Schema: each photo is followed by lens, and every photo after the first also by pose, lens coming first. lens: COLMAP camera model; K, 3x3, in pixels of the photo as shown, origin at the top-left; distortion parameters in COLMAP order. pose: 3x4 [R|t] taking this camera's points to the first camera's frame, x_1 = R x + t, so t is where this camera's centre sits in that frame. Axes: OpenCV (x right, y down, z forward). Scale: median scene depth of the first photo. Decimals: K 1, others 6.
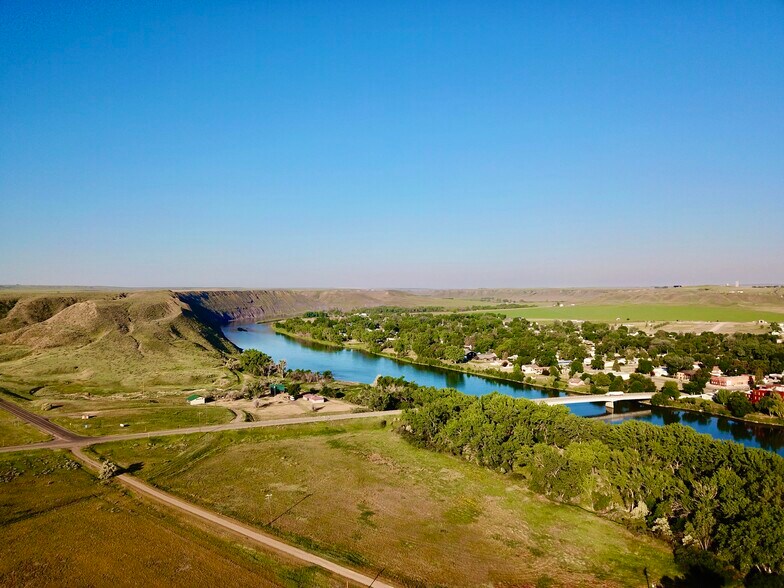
lens RADIAL K [[594.7, 0, 387.5], [0, 594.7, 293.1], [0, 0, 1]] dist [0.042595, -0.054854]
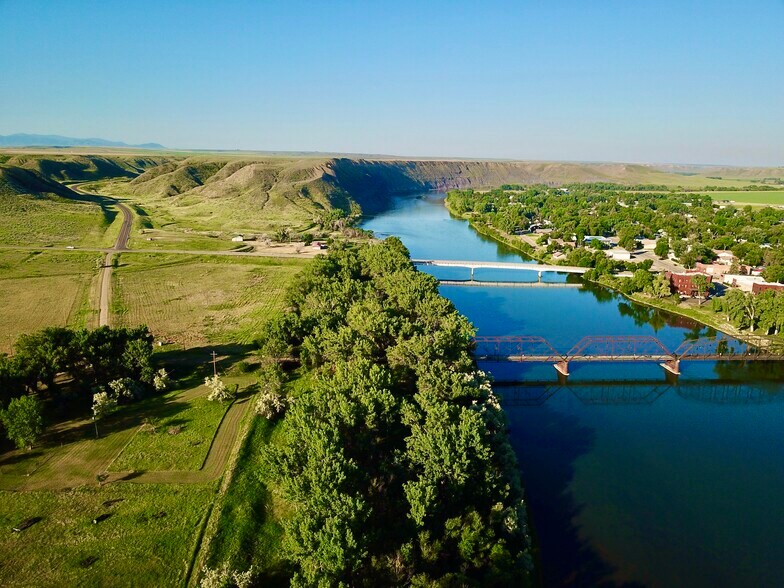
lens RADIAL K [[594.7, 0, 389.3], [0, 594.7, 299.7], [0, 0, 1]] dist [0.042595, -0.054854]
pose [[0.898217, 0.125729, -0.421188, 0.339273], [-0.030305, 0.973652, 0.226016, -0.002763], [0.438507, -0.190247, 0.878361, -0.047419]]
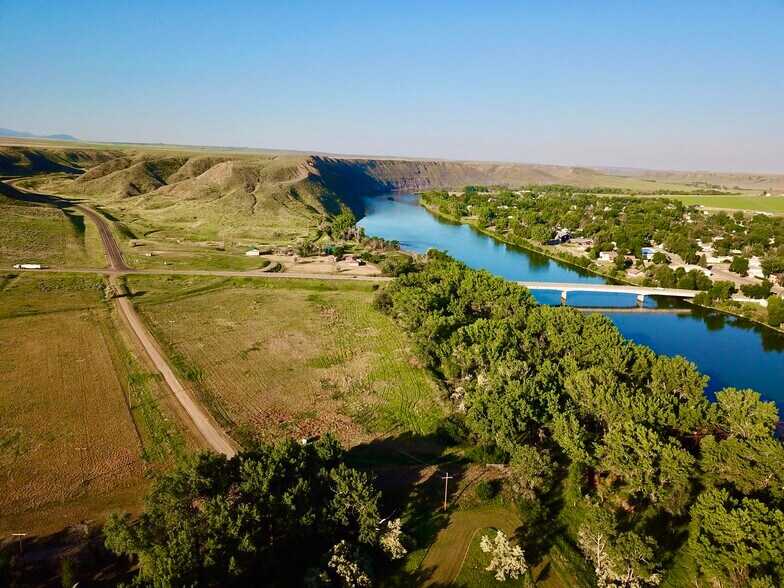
lens RADIAL K [[594.7, 0, 389.7], [0, 594.7, 298.3], [0, 0, 1]] dist [0.042595, -0.054854]
pose [[0.943836, 0.116995, -0.309006, 0.167460], [-0.047881, 0.973770, 0.222439, -0.000746], [0.326925, -0.195151, 0.924682, 0.006182]]
